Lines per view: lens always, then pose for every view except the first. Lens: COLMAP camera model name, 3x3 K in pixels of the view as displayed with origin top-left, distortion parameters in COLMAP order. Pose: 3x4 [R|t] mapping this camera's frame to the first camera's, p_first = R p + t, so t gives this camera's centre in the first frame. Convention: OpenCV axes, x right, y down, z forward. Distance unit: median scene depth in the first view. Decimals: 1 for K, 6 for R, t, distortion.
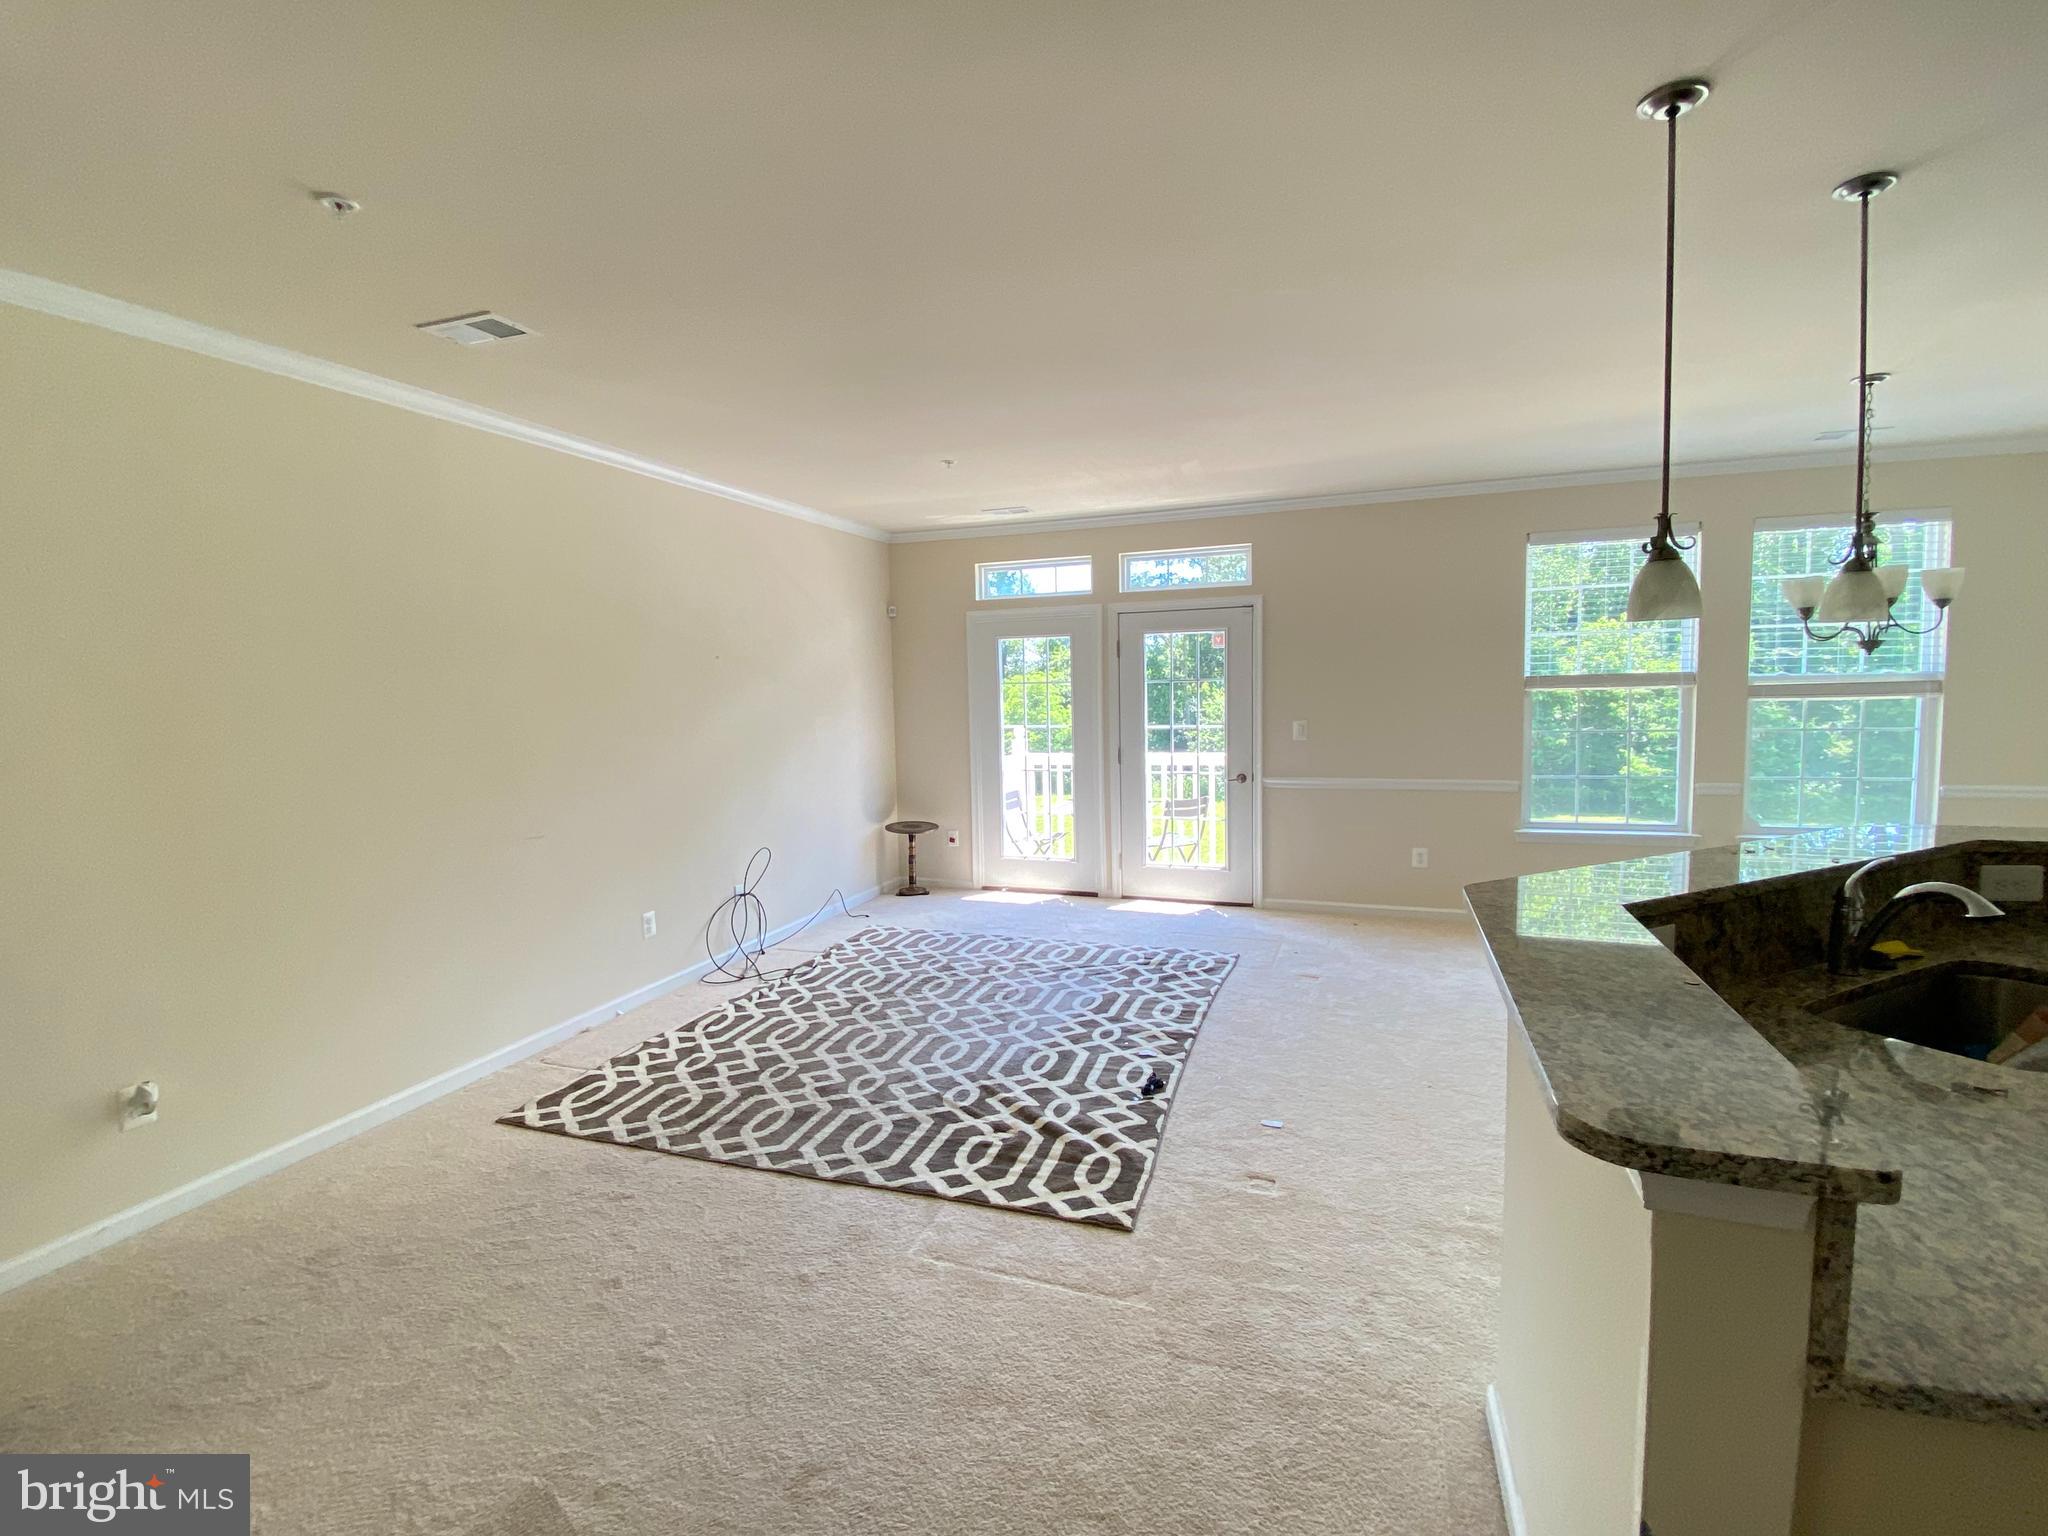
lens RADIAL K [[938.9, 0, 1015.8], [0, 938.9, 760.9], [0, 0, 1]] dist [-0.001780, -0.001127]
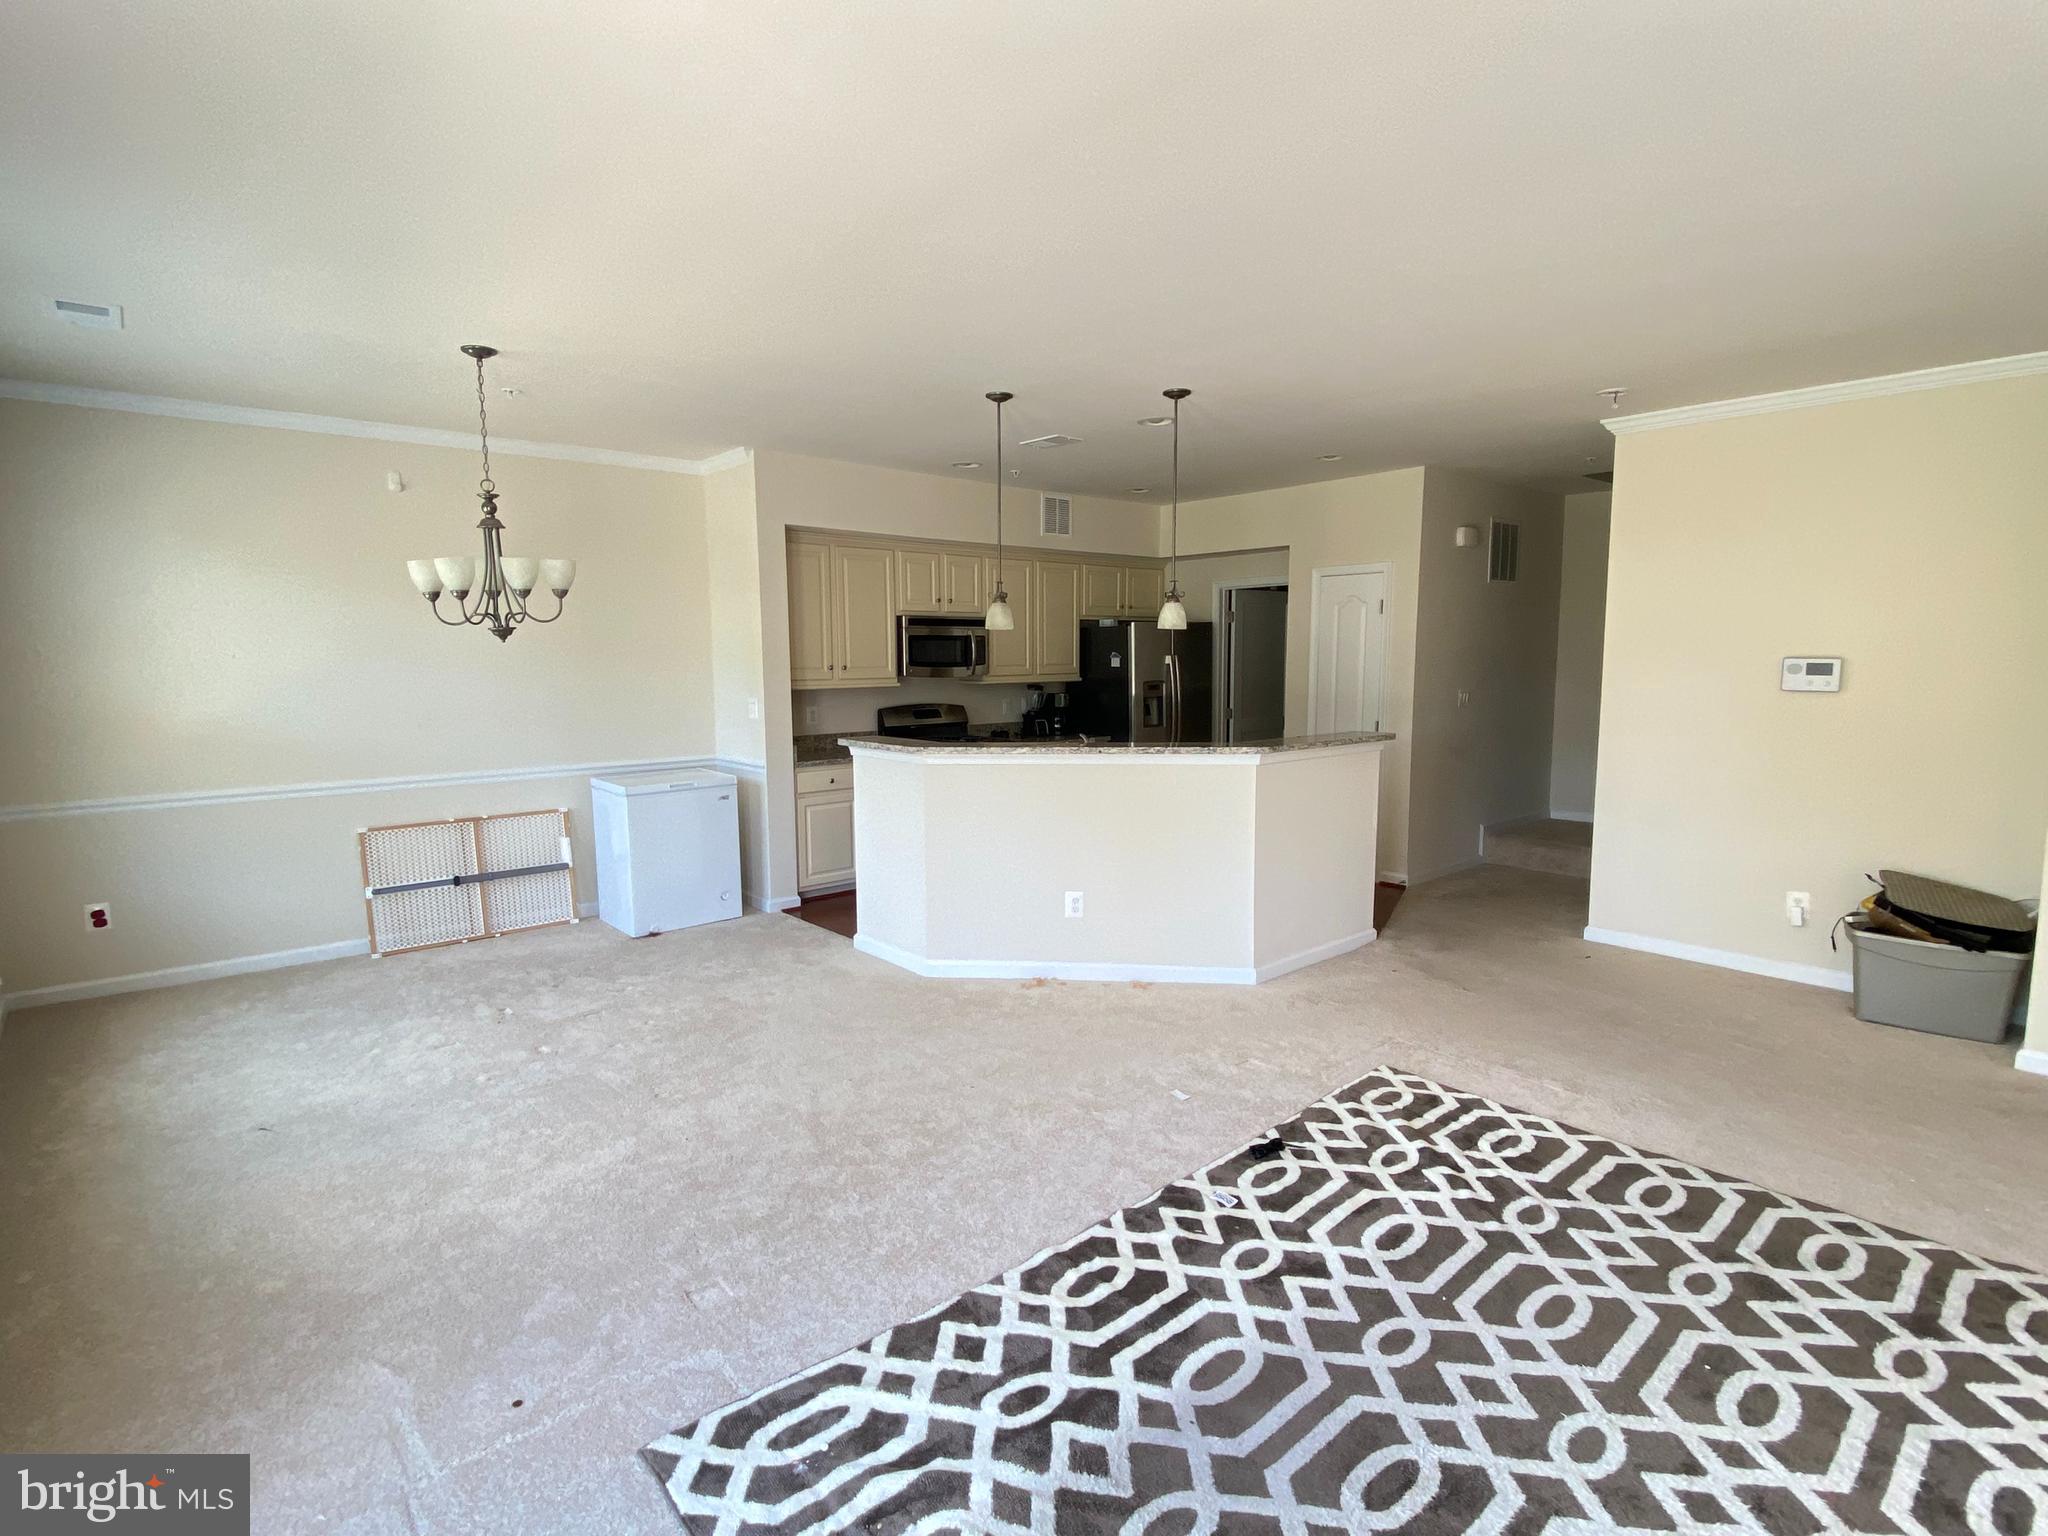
lens RADIAL K [[1017.5, 0, 1013.2], [0, 1017.5, 756.6], [0, 0, 1]] dist [0.010643, -0.007995]
pose [[-0.874698, -0.022152, 0.484162, -0.074139], [0.060913, 0.986010, 0.155160, -0.123833], [-0.480826, 0.165210, -0.861111, 1.627972]]
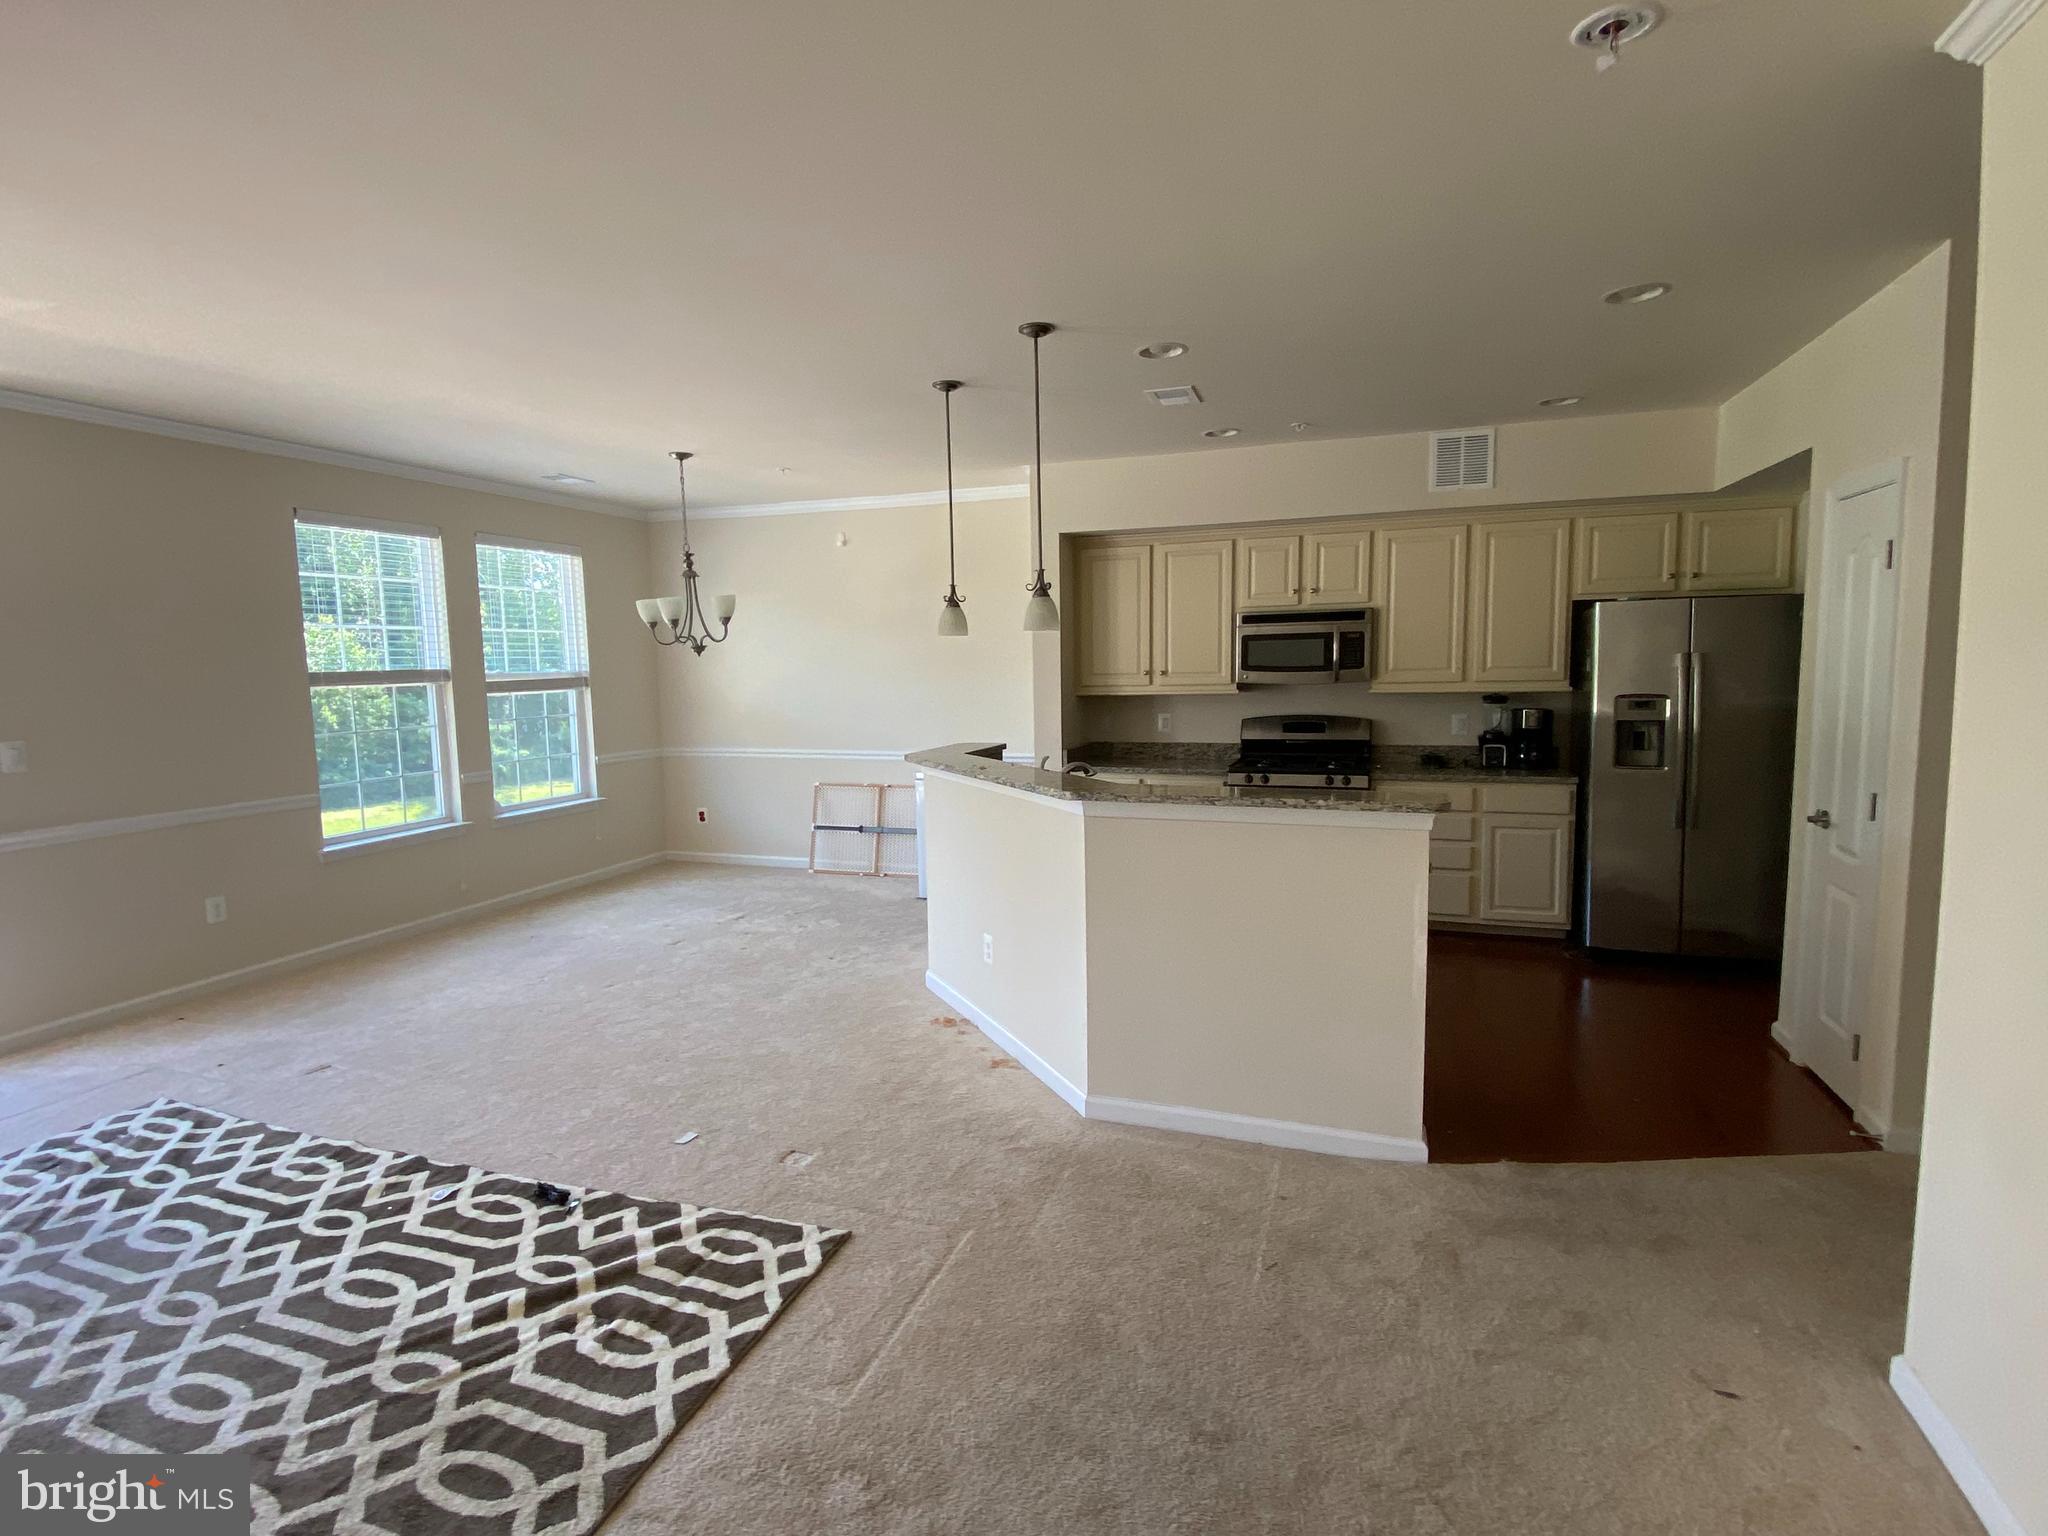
lens RADIAL K [[1017.5, 0, 1007.5], [0, 1017.5, 773.6], [0, 0, 1]] dist [0.010643, -0.007995]
pose [[-0.004471, -0.092522, 0.995701, -0.596906], [0.092905, 0.991366, 0.092537, -0.036748], [-0.995665, 0.092919, 0.004163, 0.532399]]
